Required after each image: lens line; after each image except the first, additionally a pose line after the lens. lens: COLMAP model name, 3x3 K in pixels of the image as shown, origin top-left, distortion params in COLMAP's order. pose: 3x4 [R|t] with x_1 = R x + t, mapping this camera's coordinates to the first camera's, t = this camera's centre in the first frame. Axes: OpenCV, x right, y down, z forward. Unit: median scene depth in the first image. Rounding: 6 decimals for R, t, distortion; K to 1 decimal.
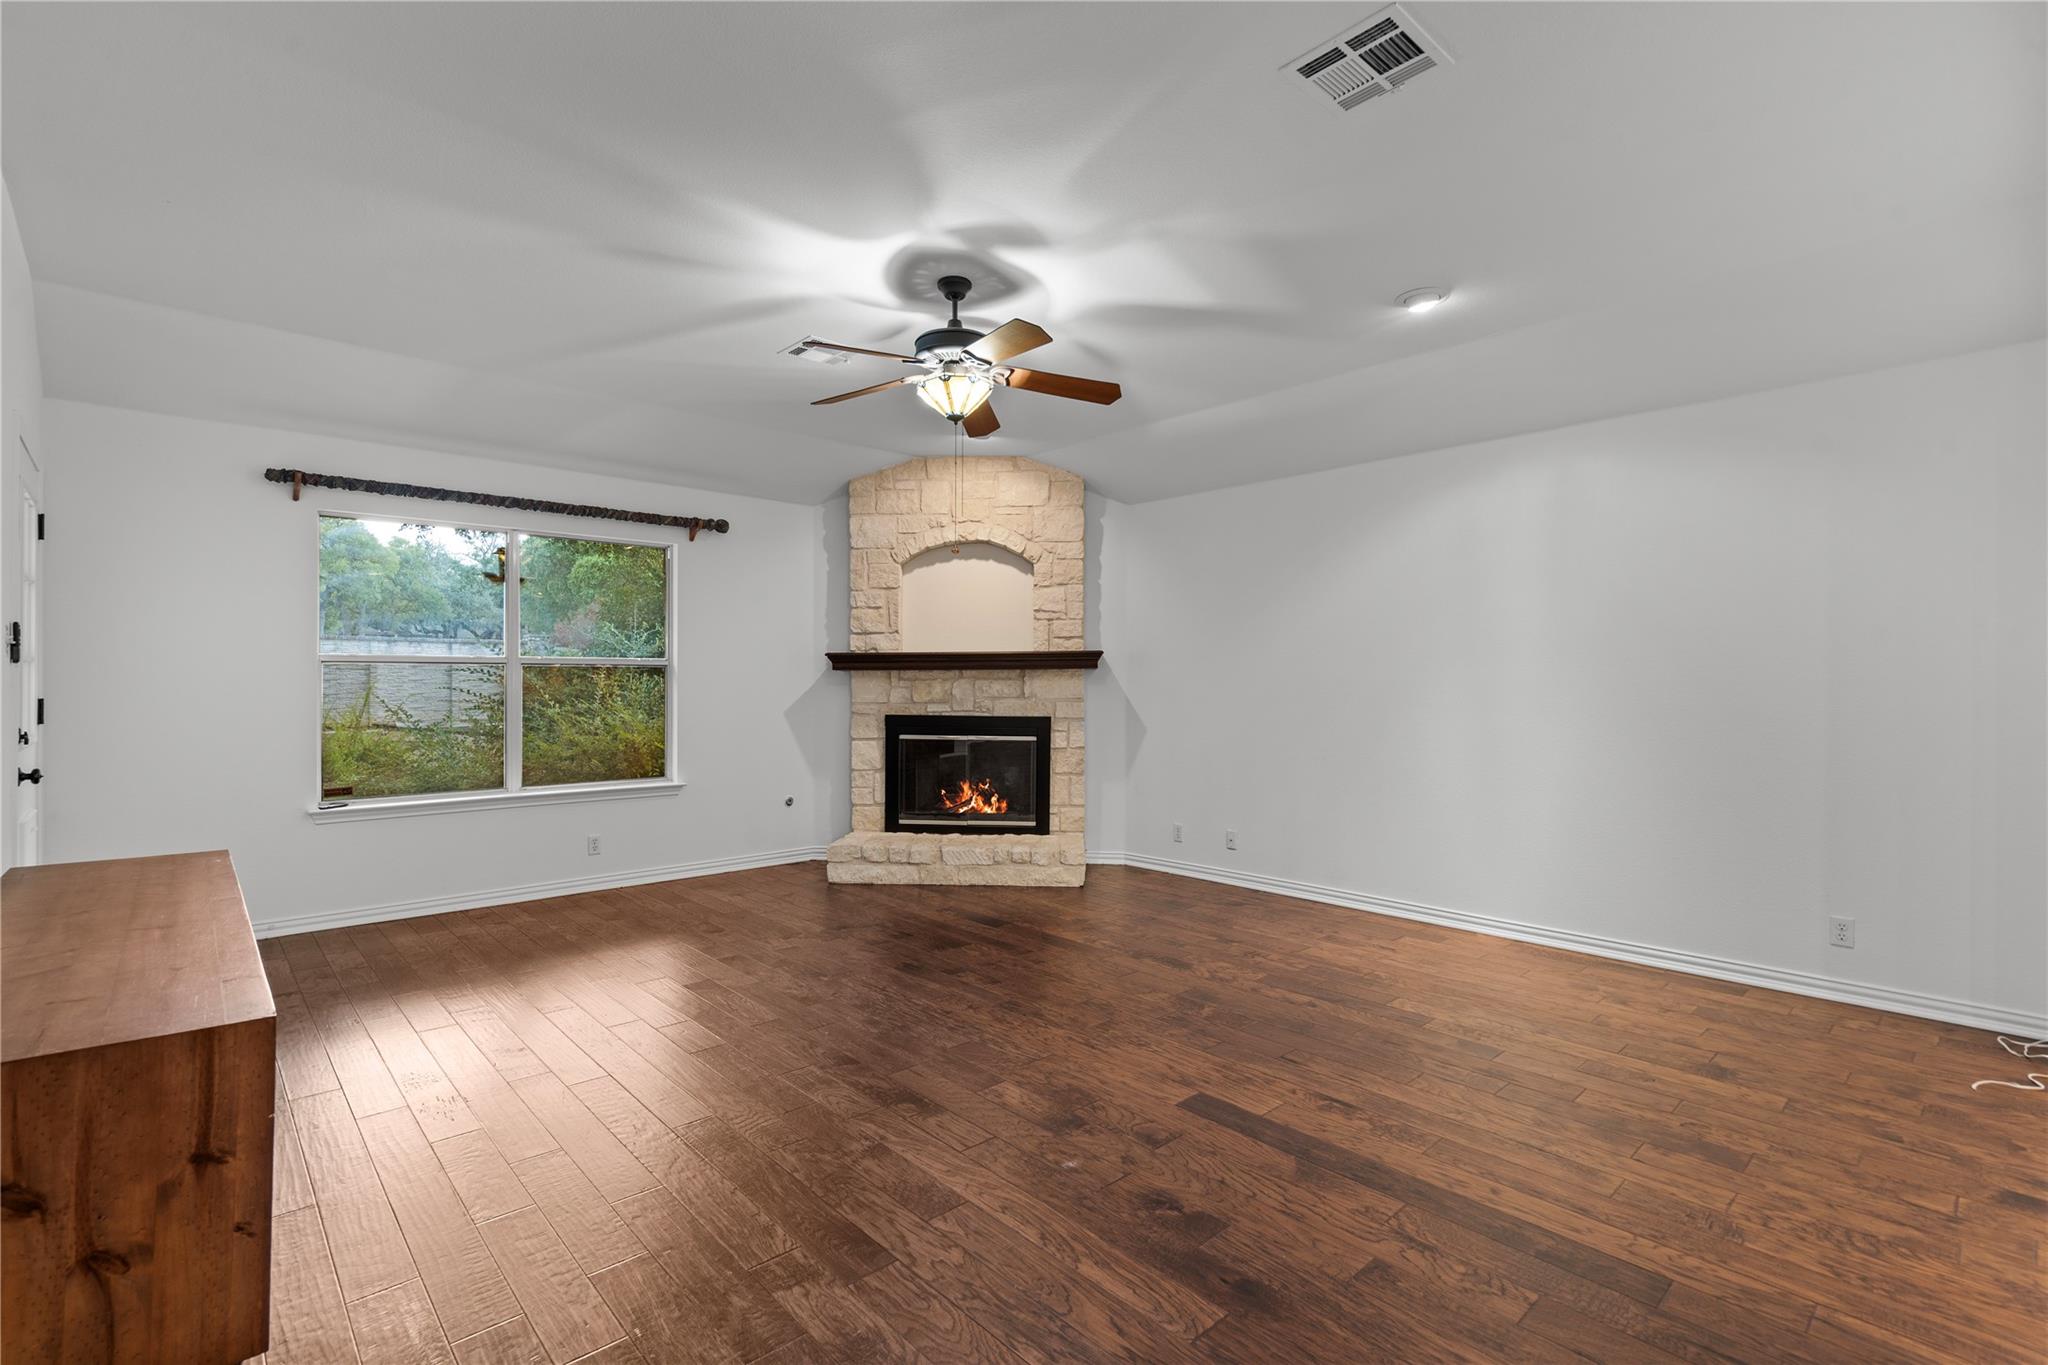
lens RADIAL K [[933.2, 0, 1027.8], [0, 933.2, 678.3], [0, 0, 1]] dist [-0.001509, 0.000354]
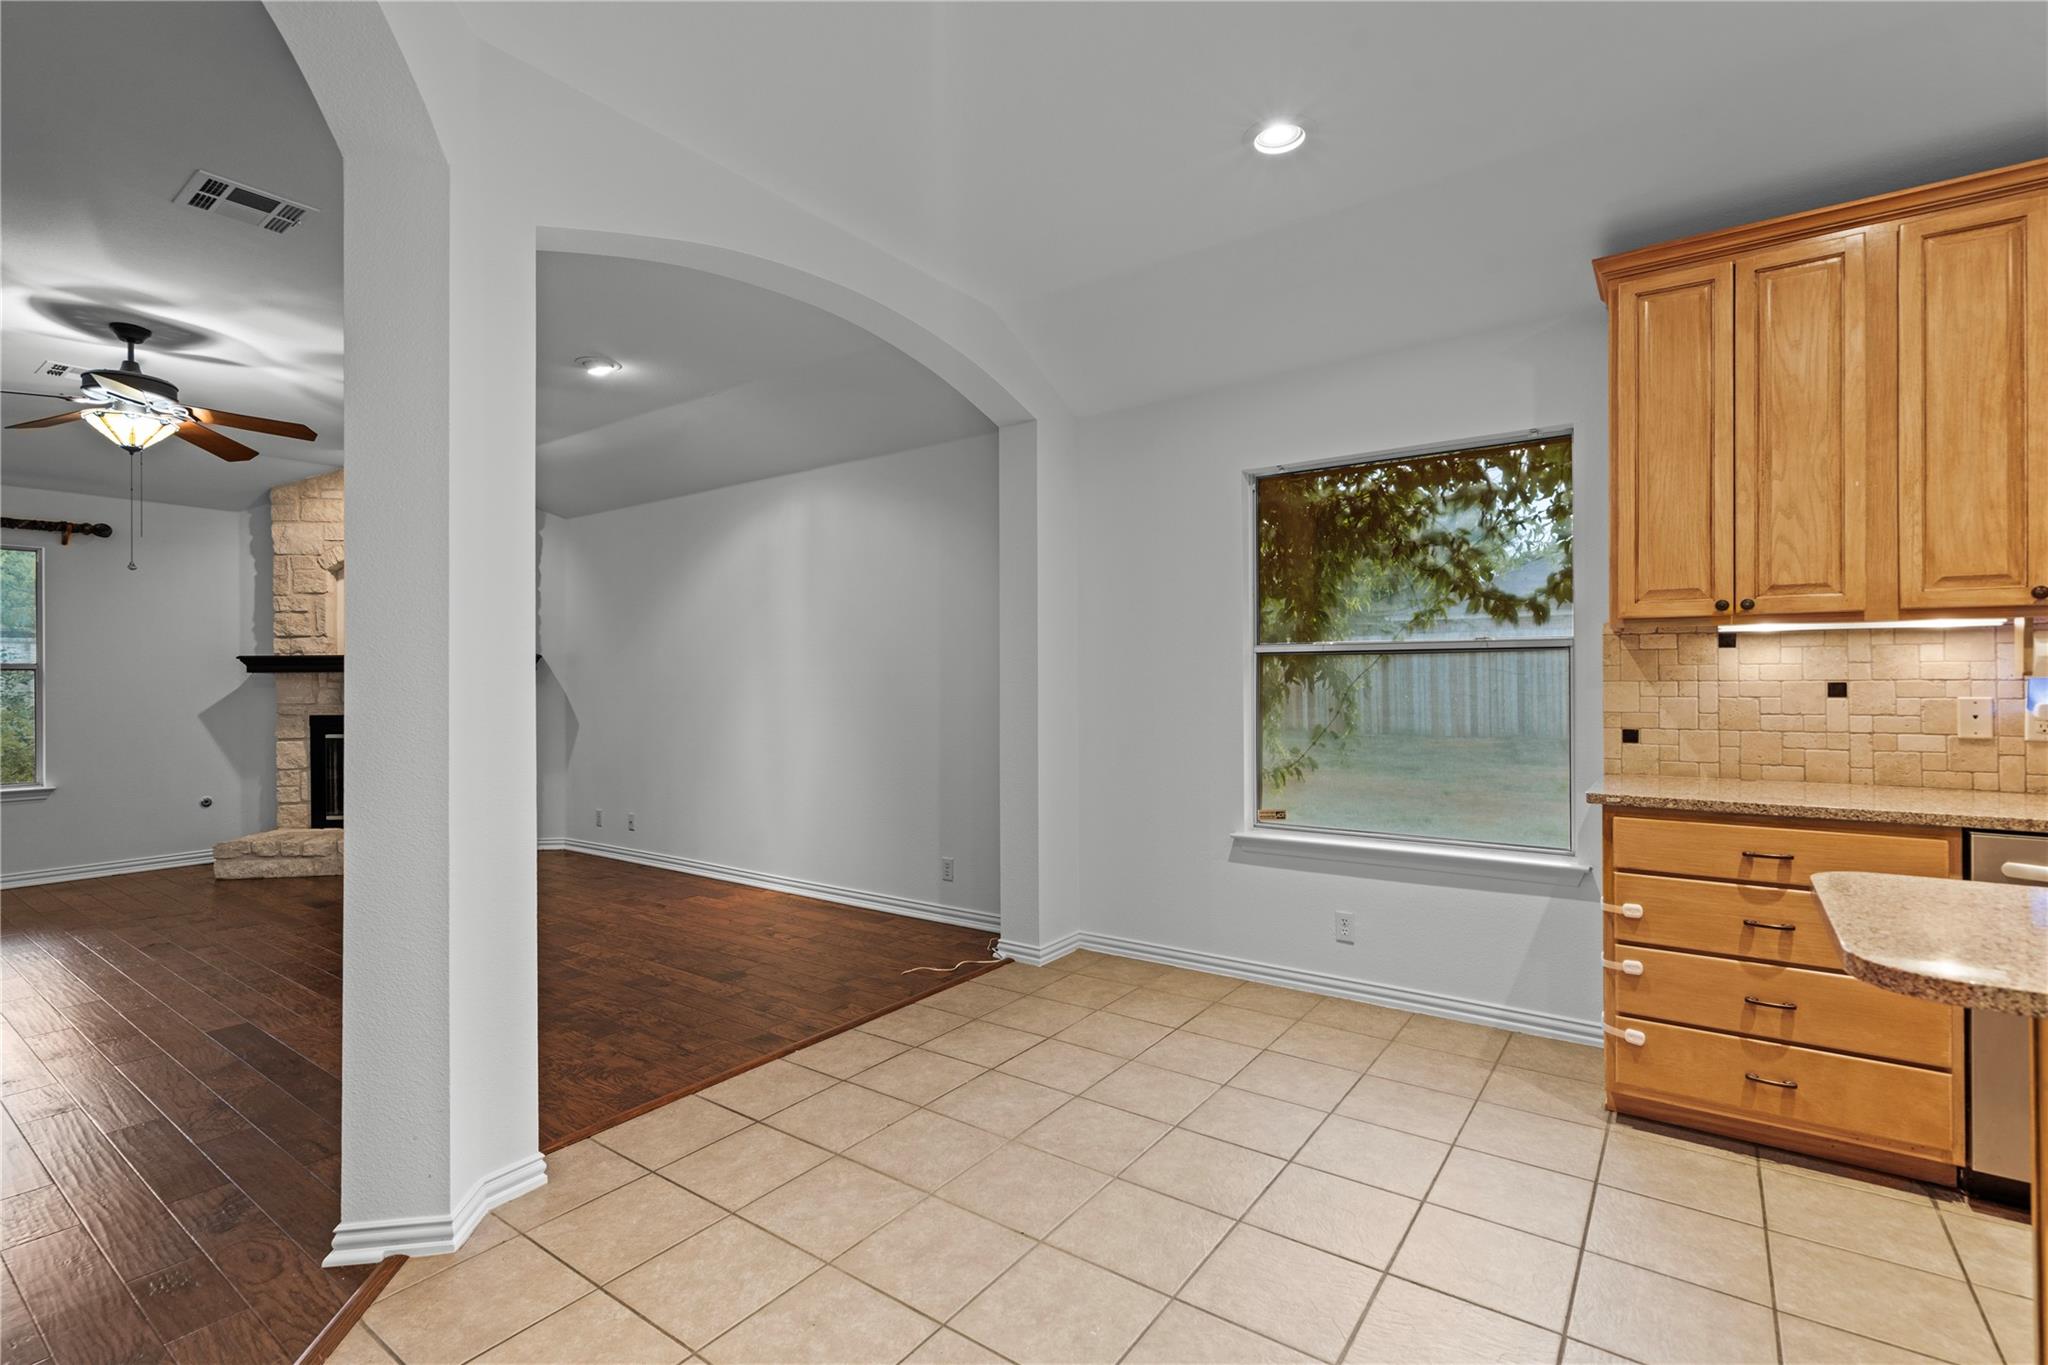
lens RADIAL K [[933.2, 0, 1027.8], [0, 933.2, 678.3], [0, 0, 1]] dist [-0.001509, 0.000354]
pose [[0.979246, -0.008211, 0.202510, 0.443427], [0.007644, 0.999964, 0.003582, 0.000227], [-0.202532, -0.001959, 0.979274, -0.186114]]
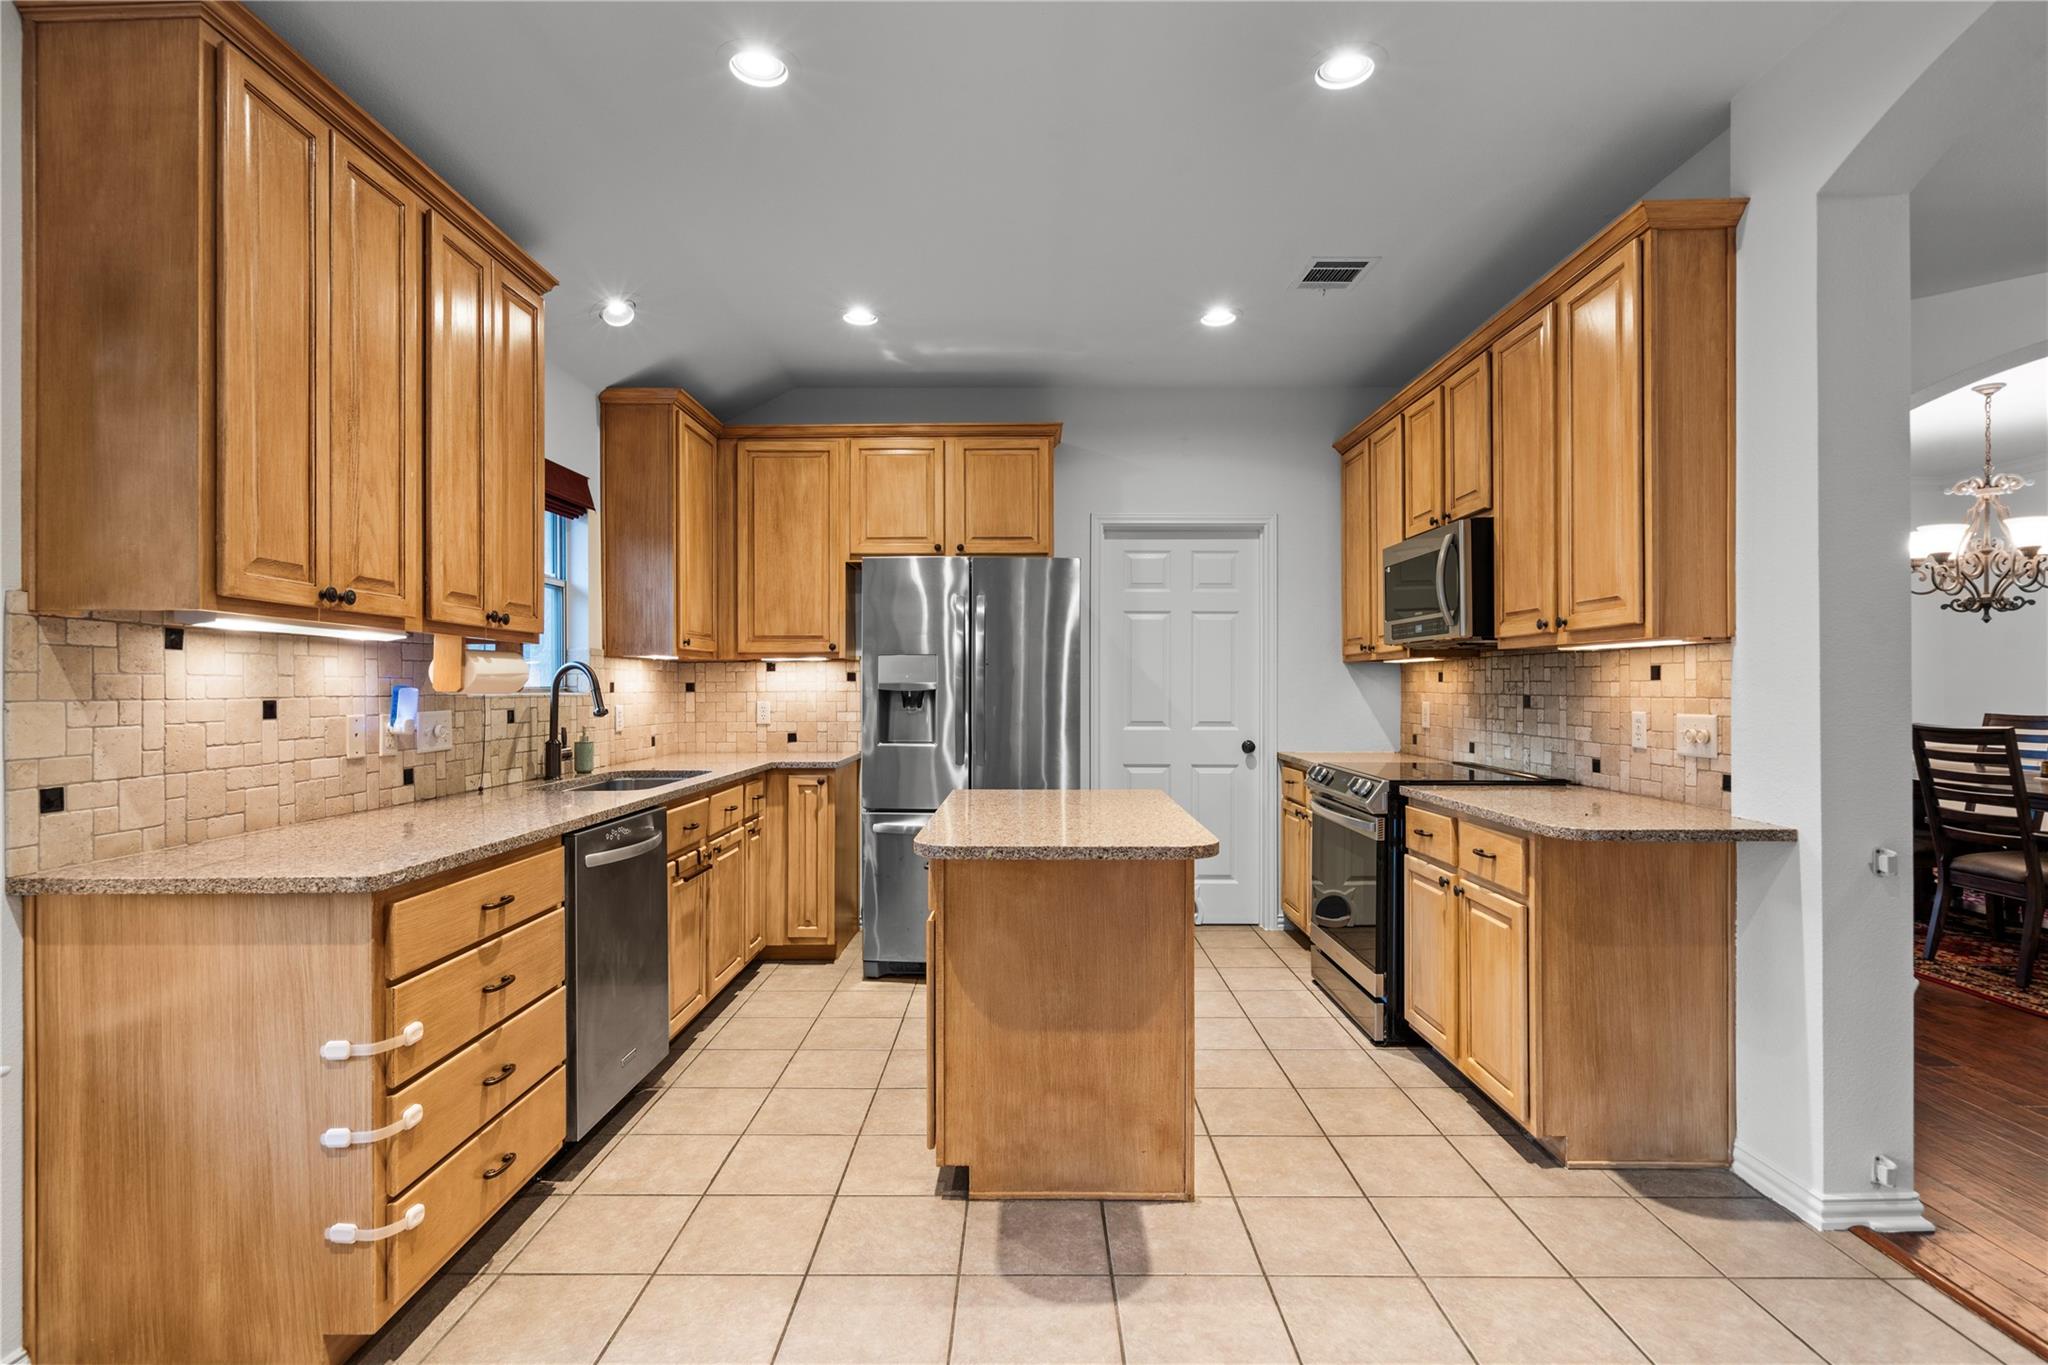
lens RADIAL K [[989.9, 0, 1024.0], [0, 989.9, 682.5], [0, 0, 1]] dist [-0.001250, -0.000516]
pose [[-0.736643, 0.001288, 0.676281, 0.448469], [-0.003647, 0.999976, -0.005877, 0.001145], [-0.676272, -0.006795, -0.736621, 0.277031]]
